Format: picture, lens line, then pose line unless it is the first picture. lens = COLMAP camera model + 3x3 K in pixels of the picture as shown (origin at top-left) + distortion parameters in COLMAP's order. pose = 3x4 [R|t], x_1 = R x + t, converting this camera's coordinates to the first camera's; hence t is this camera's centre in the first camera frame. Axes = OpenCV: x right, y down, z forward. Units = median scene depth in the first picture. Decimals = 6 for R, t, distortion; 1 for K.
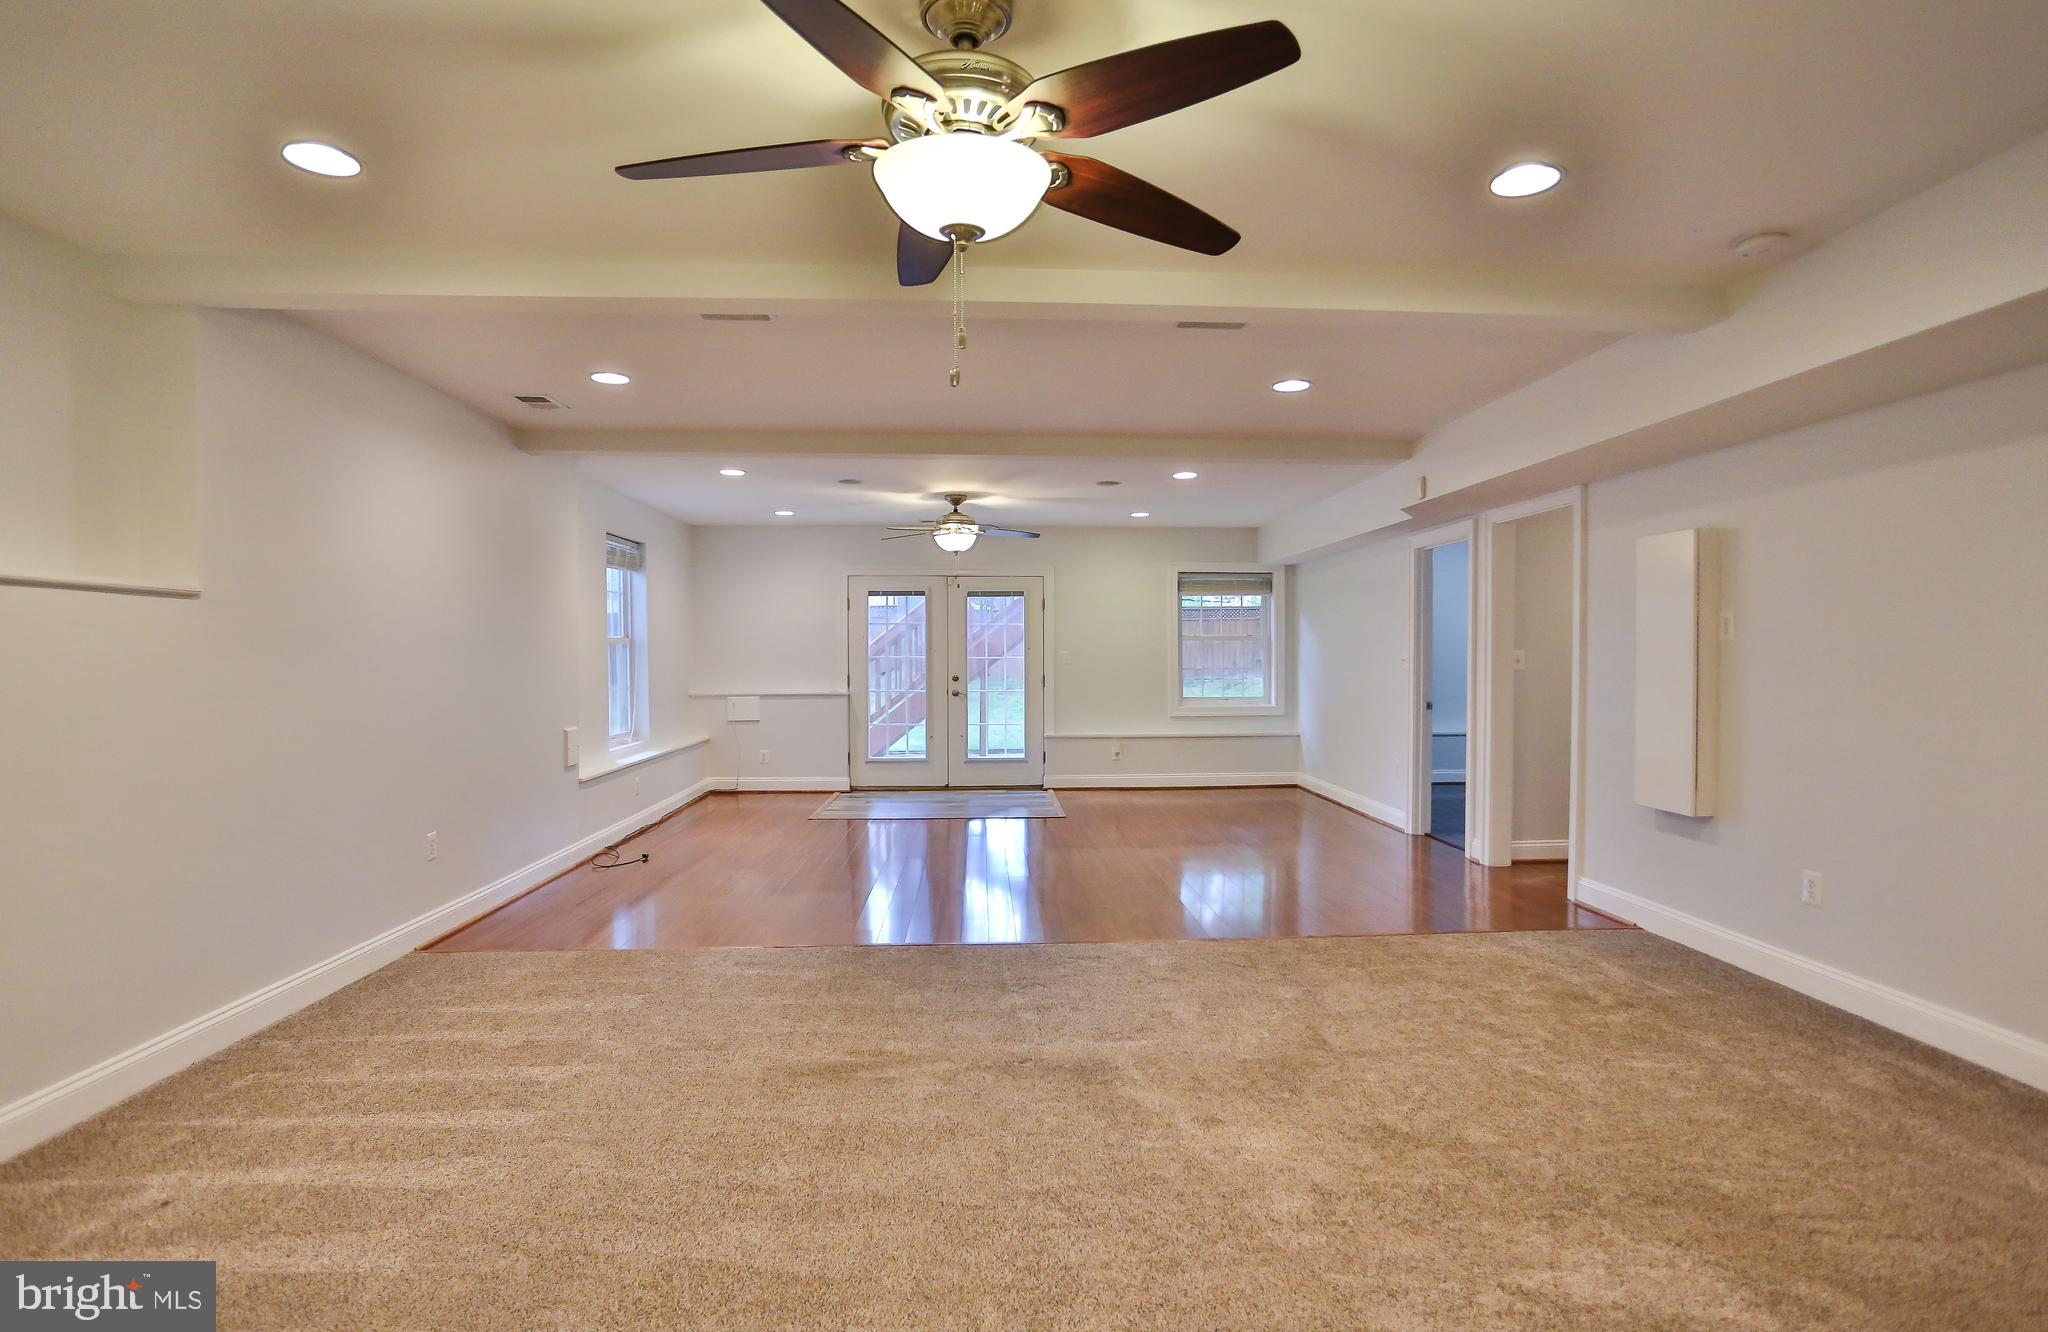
lens RADIAL K [[1051.5, 0, 1024.0], [0, 1051.5, 666.0], [0, 0, 1]] dist [-0.045734, 0.001196]
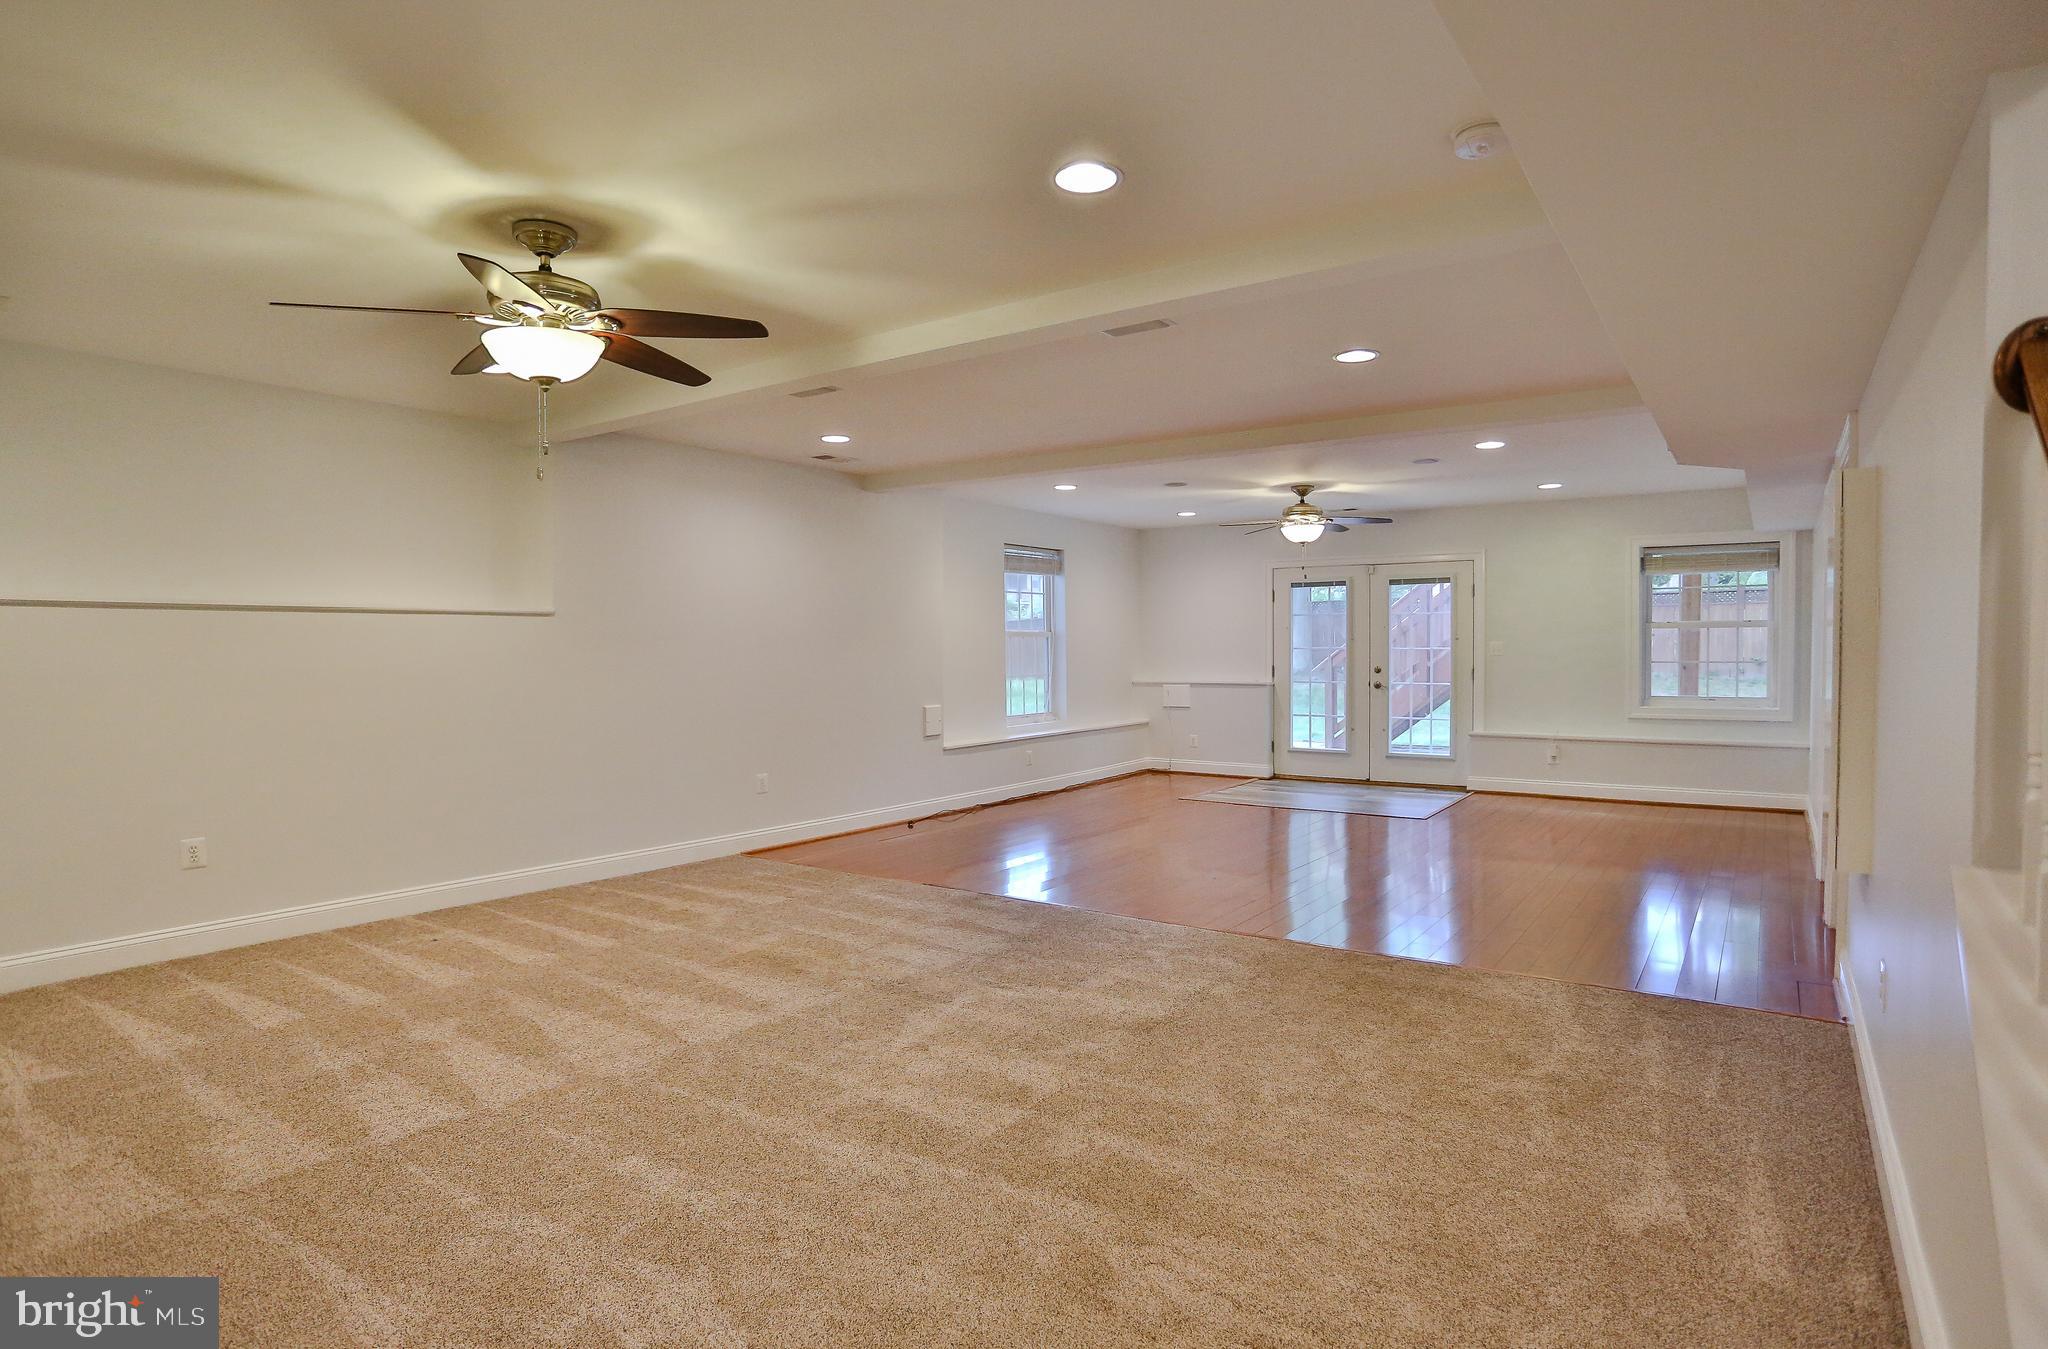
lens RADIAL K [[1059.8, 0, 1024.0], [0, 1059.8, 674.5], [0, 0, 1]] dist [-0.080205, -0.000402]
pose [[0.786672, 0.014612, -0.617198, 0.284104], [-0.003392, 0.999807, 0.019347, -0.001876], [0.617362, -0.013126, 0.786570, 0.041963]]
